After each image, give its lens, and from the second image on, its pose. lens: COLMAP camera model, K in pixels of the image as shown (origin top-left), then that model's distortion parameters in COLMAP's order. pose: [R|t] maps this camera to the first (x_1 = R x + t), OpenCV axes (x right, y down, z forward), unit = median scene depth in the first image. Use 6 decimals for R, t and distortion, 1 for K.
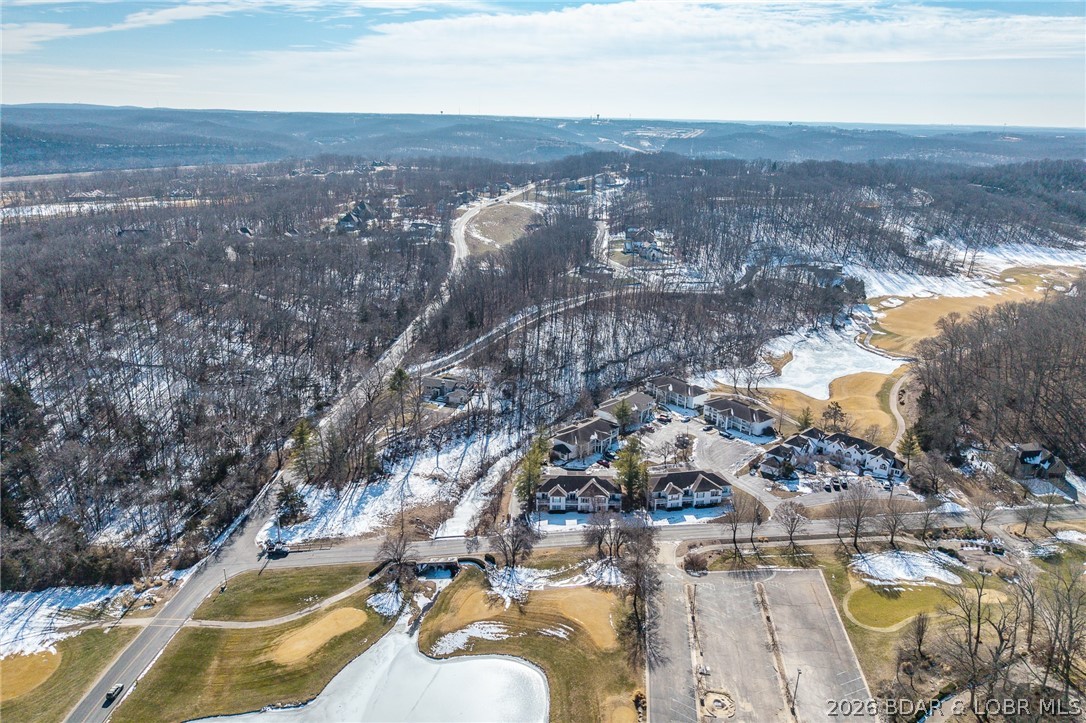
lens RADIAL K [[729.5, 0, 545.5], [0, 729.5, 346.8], [0, 0, 1]] dist [0.081029, -0.112637]
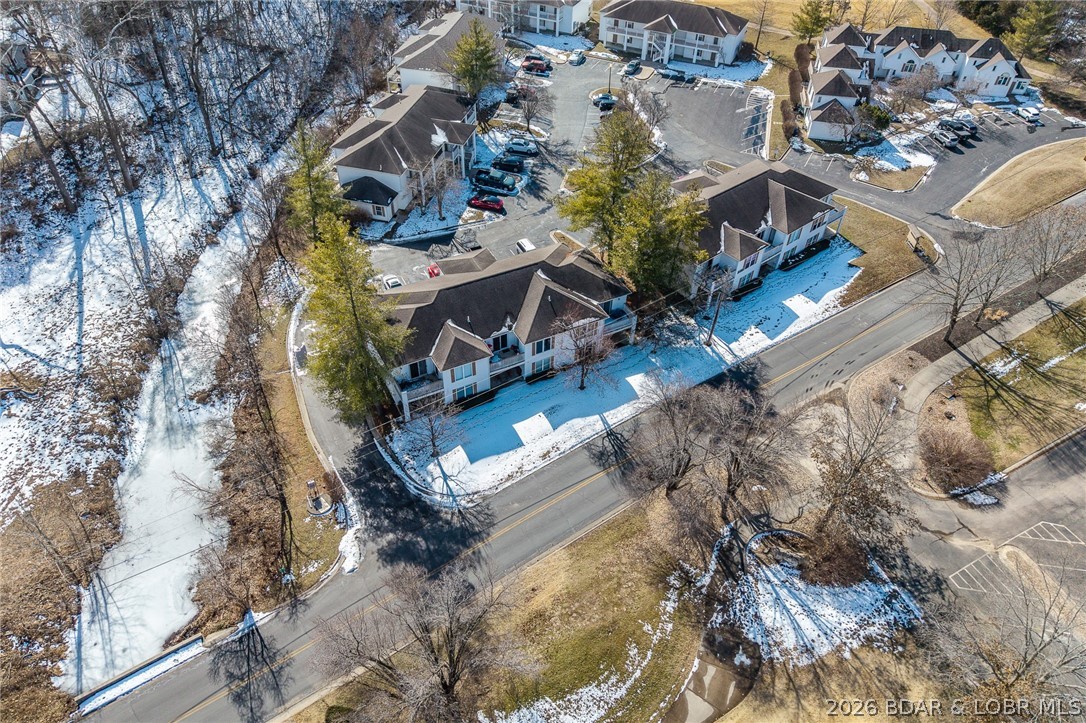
lens RADIAL K [[726.1, 0, 545.4], [0, 726.1, 367.3], [0, 0, 1]] dist [0.034066, -0.038107]
pose [[0.889909, -0.310943, 0.333730, -0.051553], [0.129212, 0.873520, 0.469326, 0.061485], [-0.437454, -0.374535, 0.817531, 0.674179]]
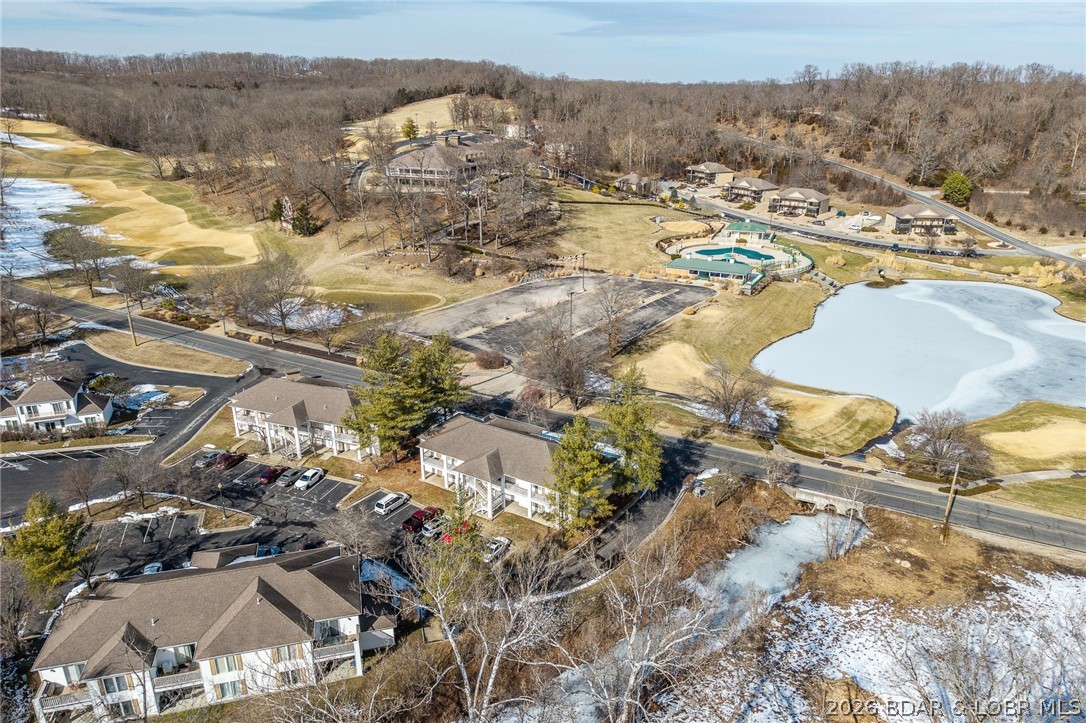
lens RADIAL K [[726.7, 0, 543.0], [0, 726.7, 361.5], [0, 0, 1]] dist [0.056577, -0.068222]
pose [[-0.836940, -0.212739, 0.504255, -0.169760], [0.145433, 0.801785, 0.579646, -0.096984], [-0.527617, 0.558465, -0.640107, 1.175243]]
